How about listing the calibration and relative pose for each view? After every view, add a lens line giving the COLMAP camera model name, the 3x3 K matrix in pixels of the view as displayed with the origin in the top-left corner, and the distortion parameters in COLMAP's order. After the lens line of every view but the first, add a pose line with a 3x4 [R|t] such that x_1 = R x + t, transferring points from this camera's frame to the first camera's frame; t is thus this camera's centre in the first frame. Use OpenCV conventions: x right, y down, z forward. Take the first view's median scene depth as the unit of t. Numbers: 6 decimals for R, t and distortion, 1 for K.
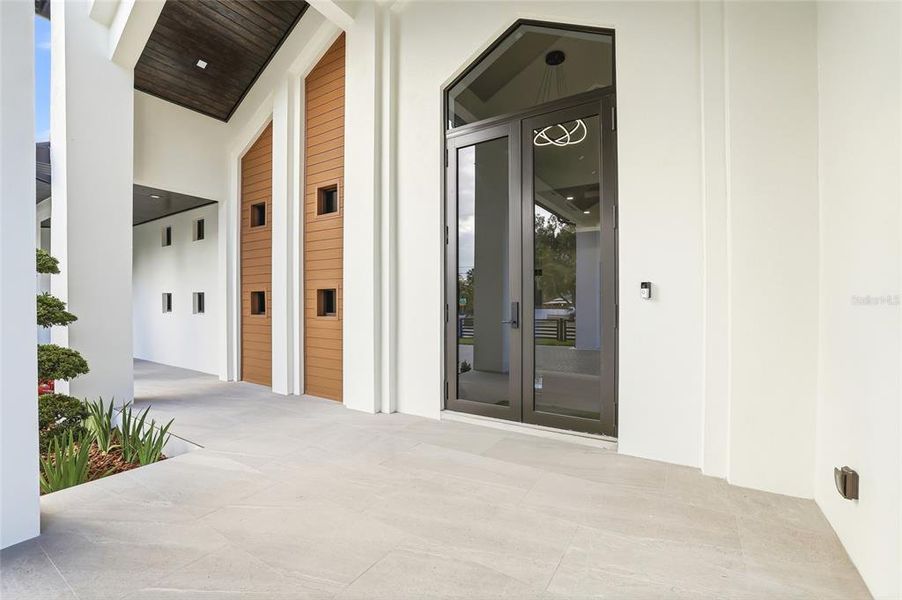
lens RADIAL K [[375.3, 0, 451.0], [0, 375.3, 300.0], [0, 0, 1]] dist [-0.039040, -0.000103]
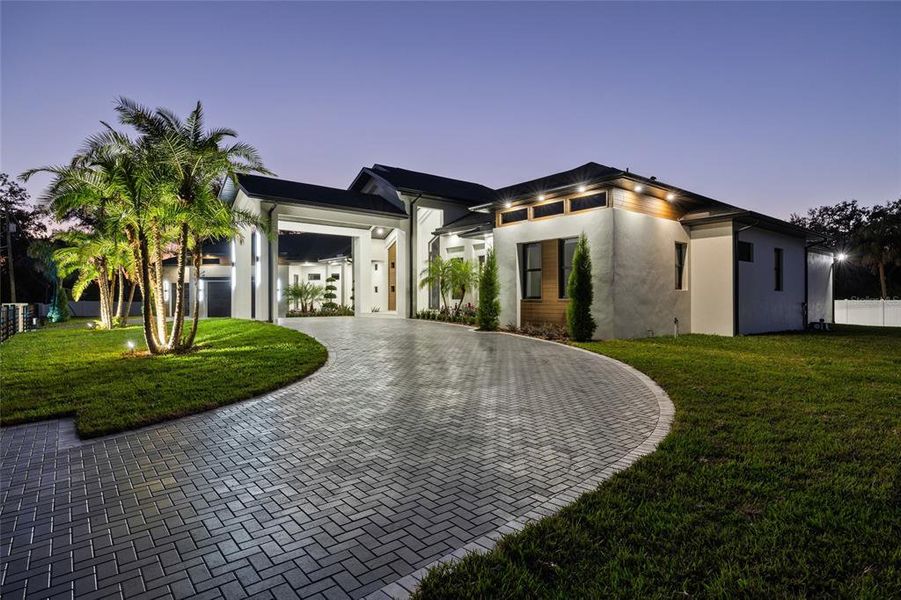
lens RADIAL K [[484.4, 0, 450.5], [0, 484.4, 300.0], [0, 0, 1]] dist [-0.005821, 0.000268]
pose [[0.941377, 0.001112, -0.337353, 1.669866], [-0.001538, 0.999998, -0.000995, 0.129951], [0.337352, 0.001456, 0.941378, -3.389535]]
